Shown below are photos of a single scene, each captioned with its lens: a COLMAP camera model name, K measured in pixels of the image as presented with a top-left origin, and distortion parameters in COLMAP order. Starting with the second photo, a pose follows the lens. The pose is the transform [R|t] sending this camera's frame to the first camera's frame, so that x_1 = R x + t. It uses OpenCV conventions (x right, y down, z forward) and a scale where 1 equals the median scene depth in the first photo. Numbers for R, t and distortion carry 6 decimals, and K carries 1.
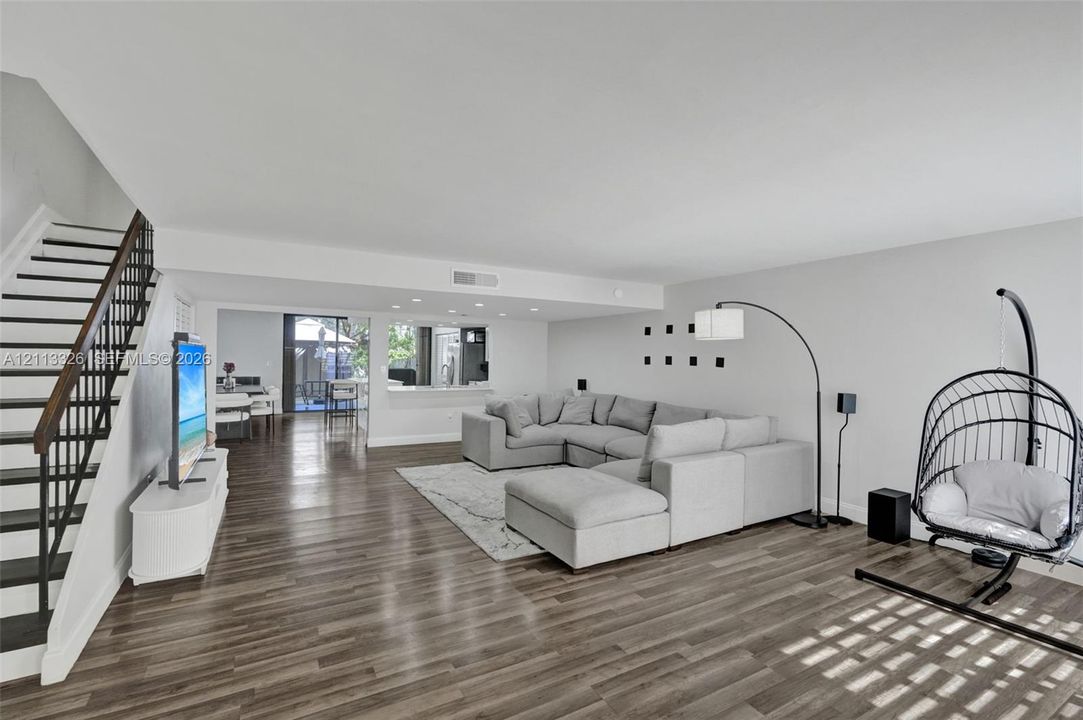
lens RADIAL K [[490.6, 0, 559.4], [0, 490.6, 356.6], [0, 0, 1]] dist [-0.003933, 0.001621]
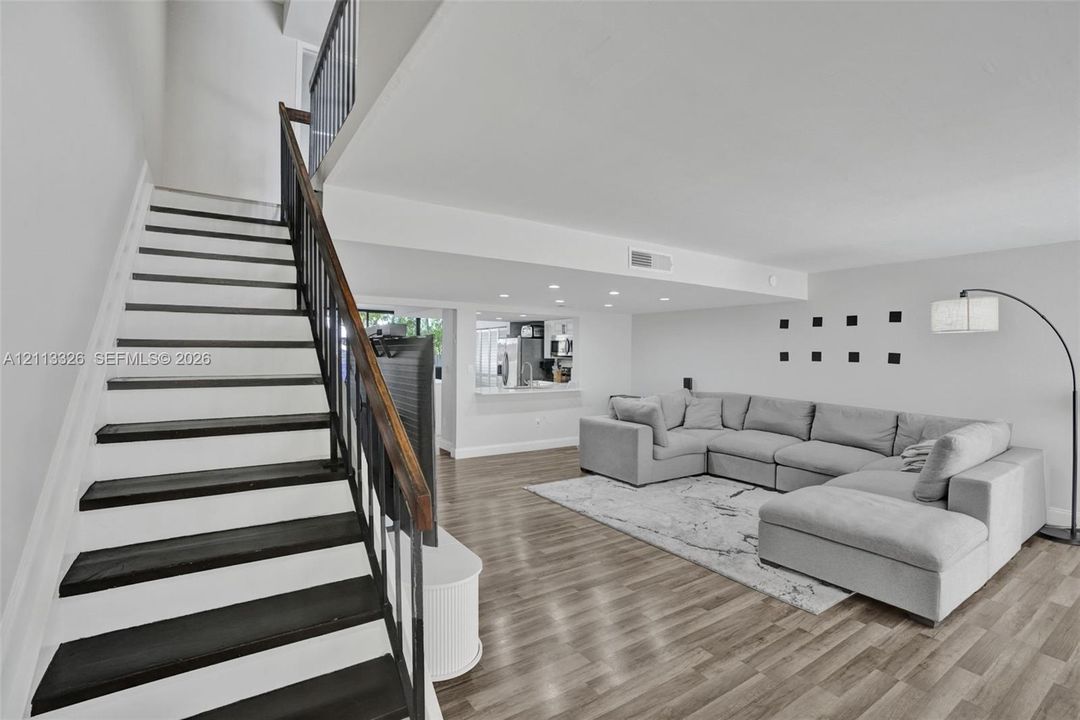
lens RADIAL K [[489.2, 0, 539.2], [0, 489.2, 361.4], [0, 0, 1]] dist [-0.003933, 0.001621]
pose [[0.995087, -0.008069, 0.098675, -0.385227], [0.006212, 0.999798, 0.019112, -0.003548], [-0.098810, -0.018405, 0.994936, 0.161821]]
